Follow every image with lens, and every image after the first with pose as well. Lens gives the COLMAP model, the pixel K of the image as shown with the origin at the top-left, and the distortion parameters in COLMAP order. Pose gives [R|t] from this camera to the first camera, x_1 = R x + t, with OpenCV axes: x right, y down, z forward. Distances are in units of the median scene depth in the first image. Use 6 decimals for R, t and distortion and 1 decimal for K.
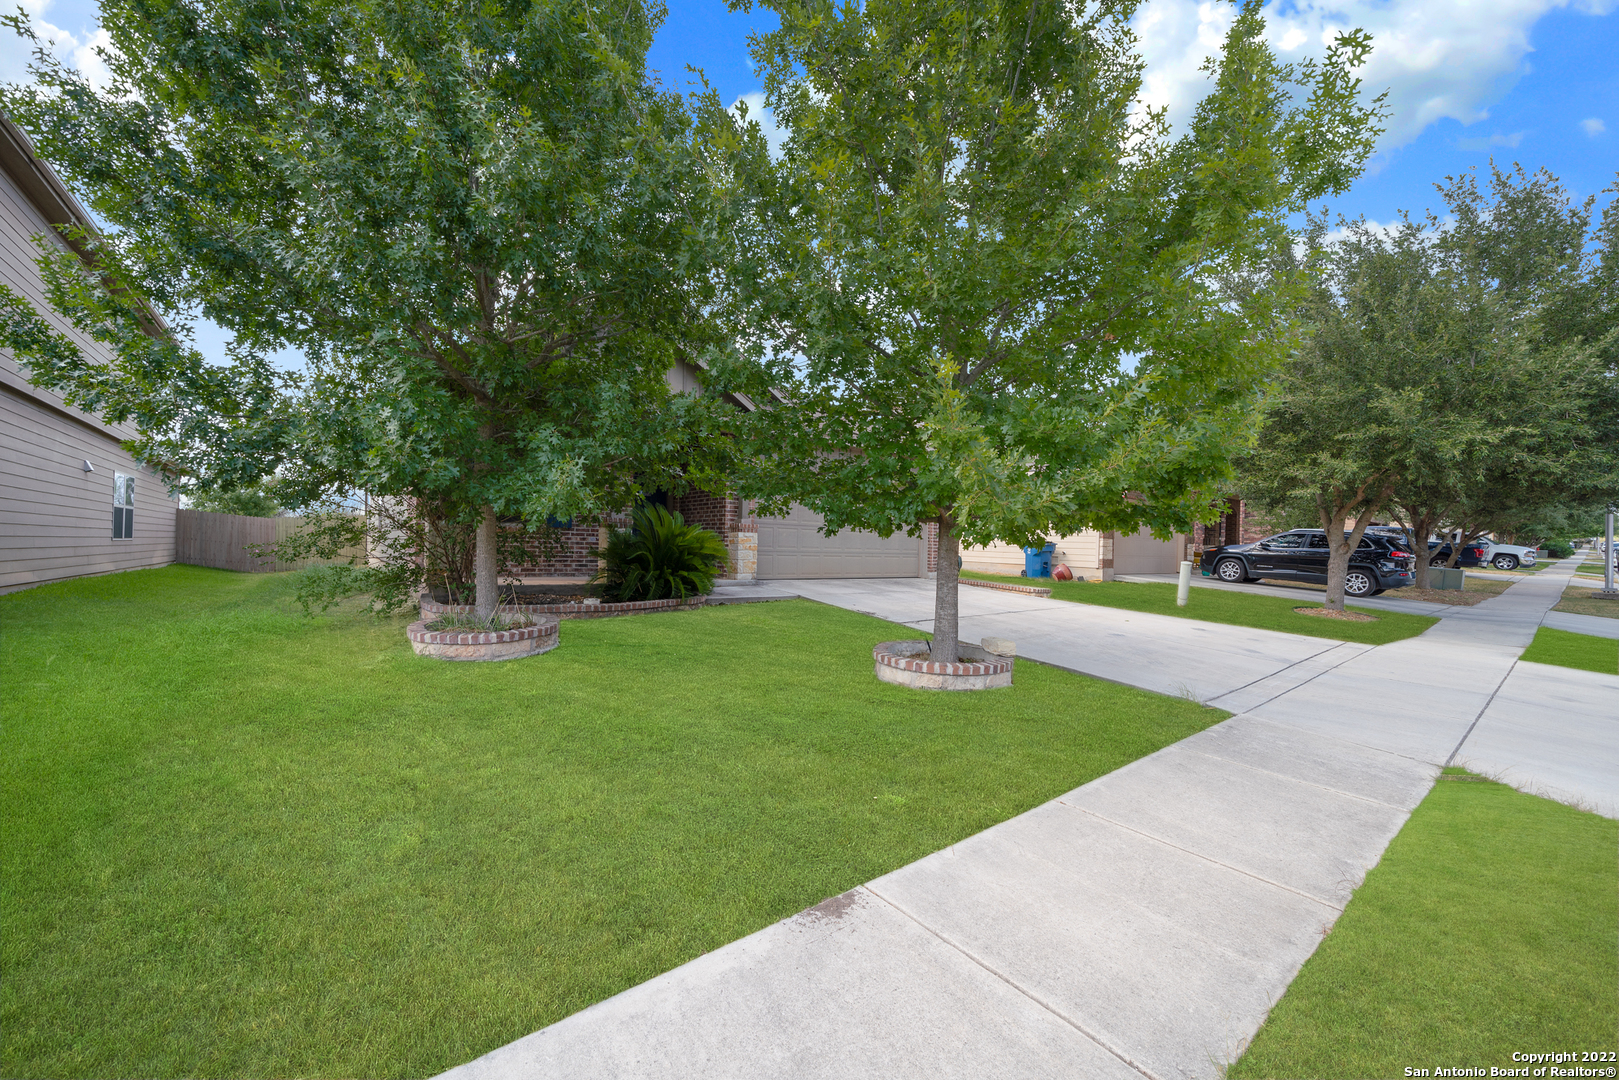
lens RADIAL K [[617.2, 0, 800.5], [0, 617.2, 545.3], [0, 0, 1]] dist [-0.000861, 0.000207]
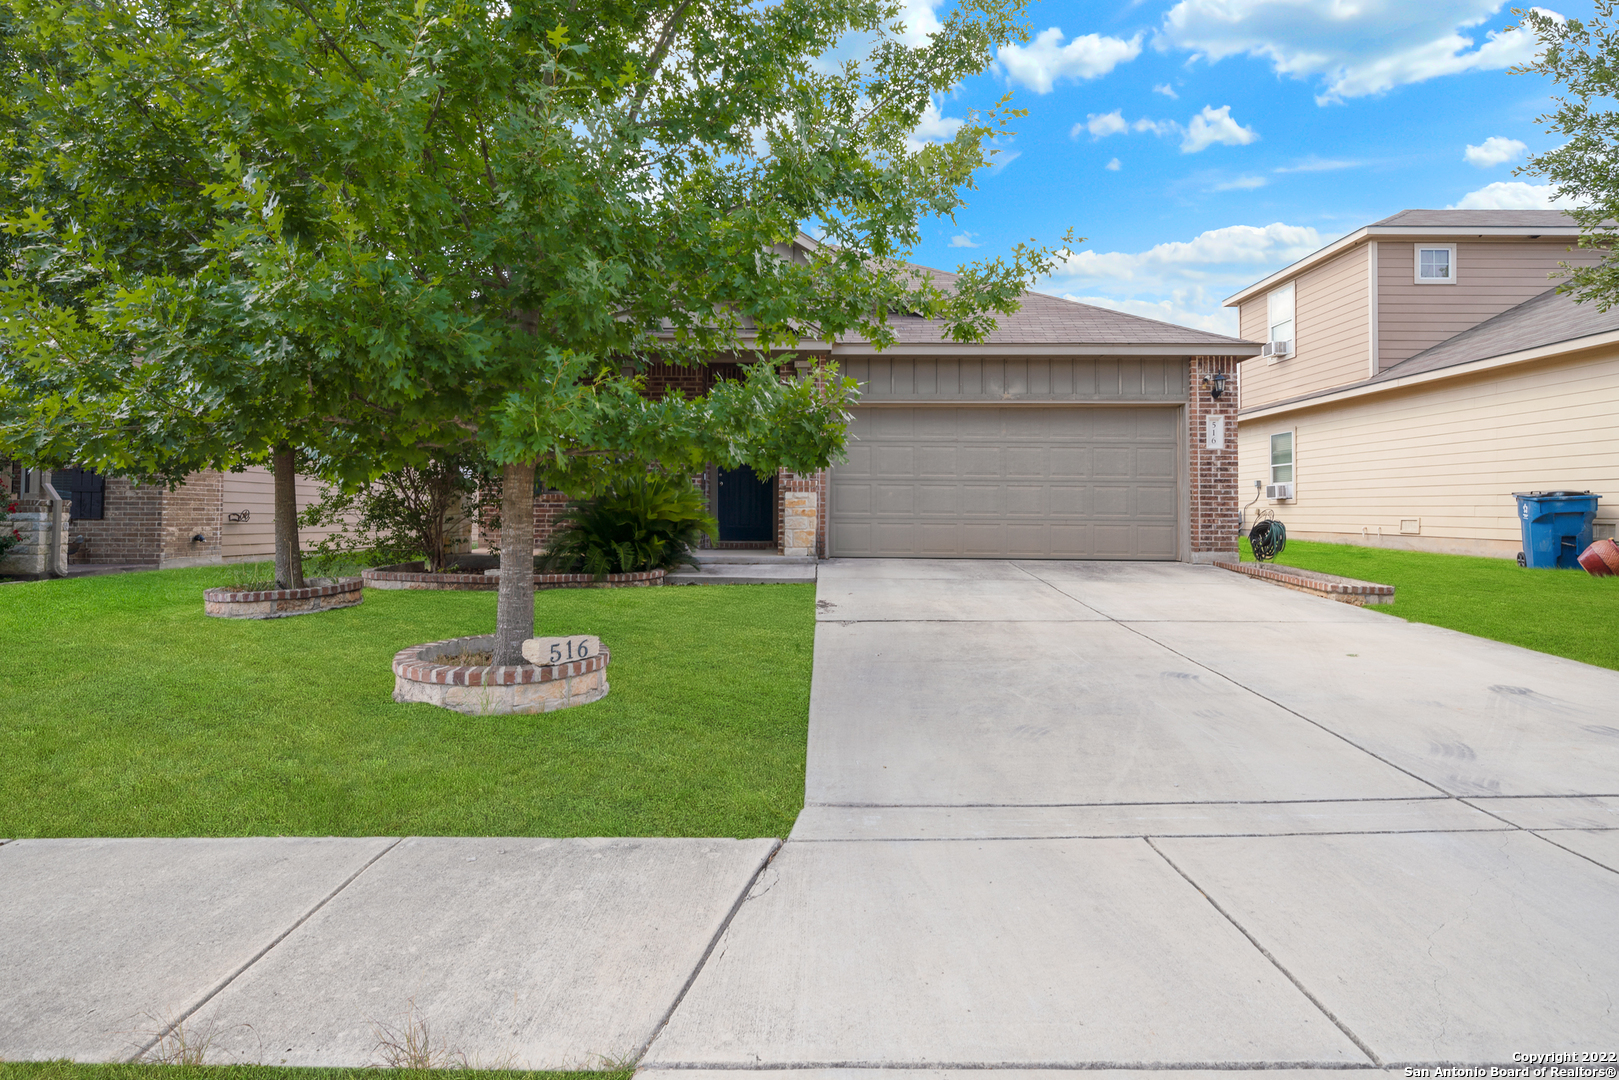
lens RADIAL K [[801.0, 0, 808.7], [0, 801.0, 504.0], [0, 0, 1]] dist [0.002423, 0.000452]
pose [[0.787798, -0.025511, -0.615405, 1.196348], [0.011914, 0.999586, -0.026186, 0.045203], [0.615819, 0.013297, 0.787776, 0.590249]]
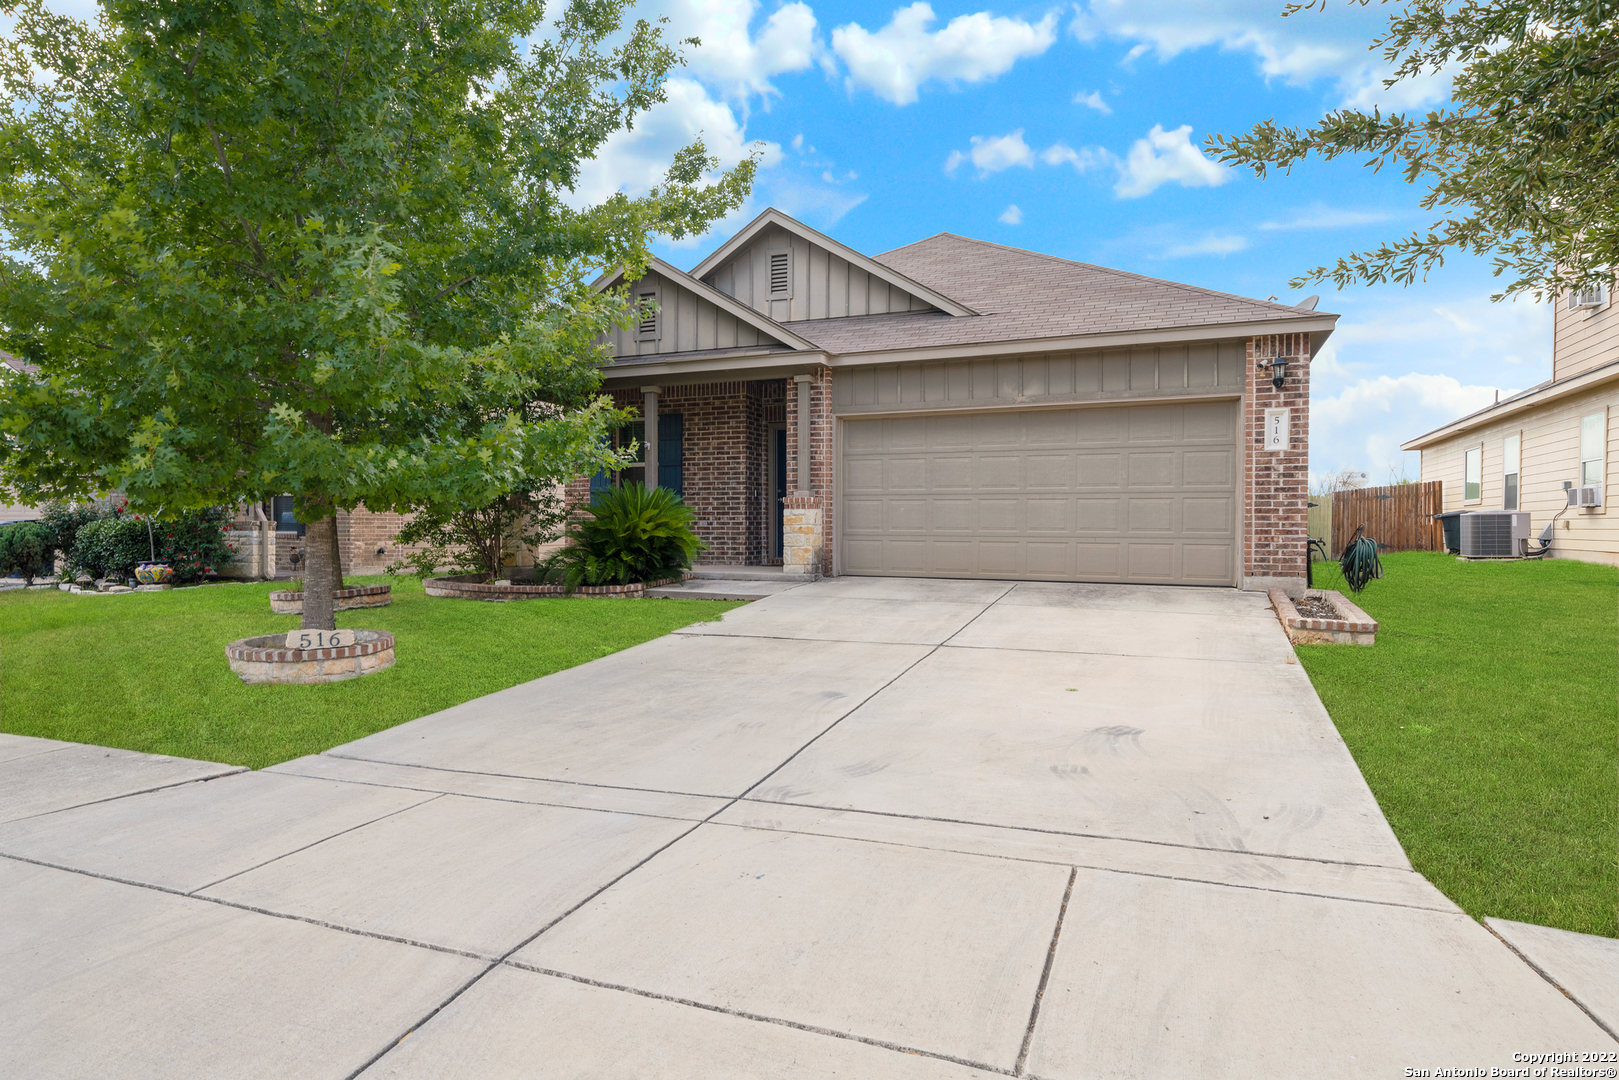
lens RADIAL K [[901.7, 0, 811.2], [0, 901.7, 544.0], [0, 0, 1]] dist [0.006062, 0.000683]
pose [[0.500649, -0.002914, -0.865646, 1.979965], [0.009121, 0.999957, 0.001909, 0.045625], [0.865603, -0.008852, 0.500653, 1.121624]]
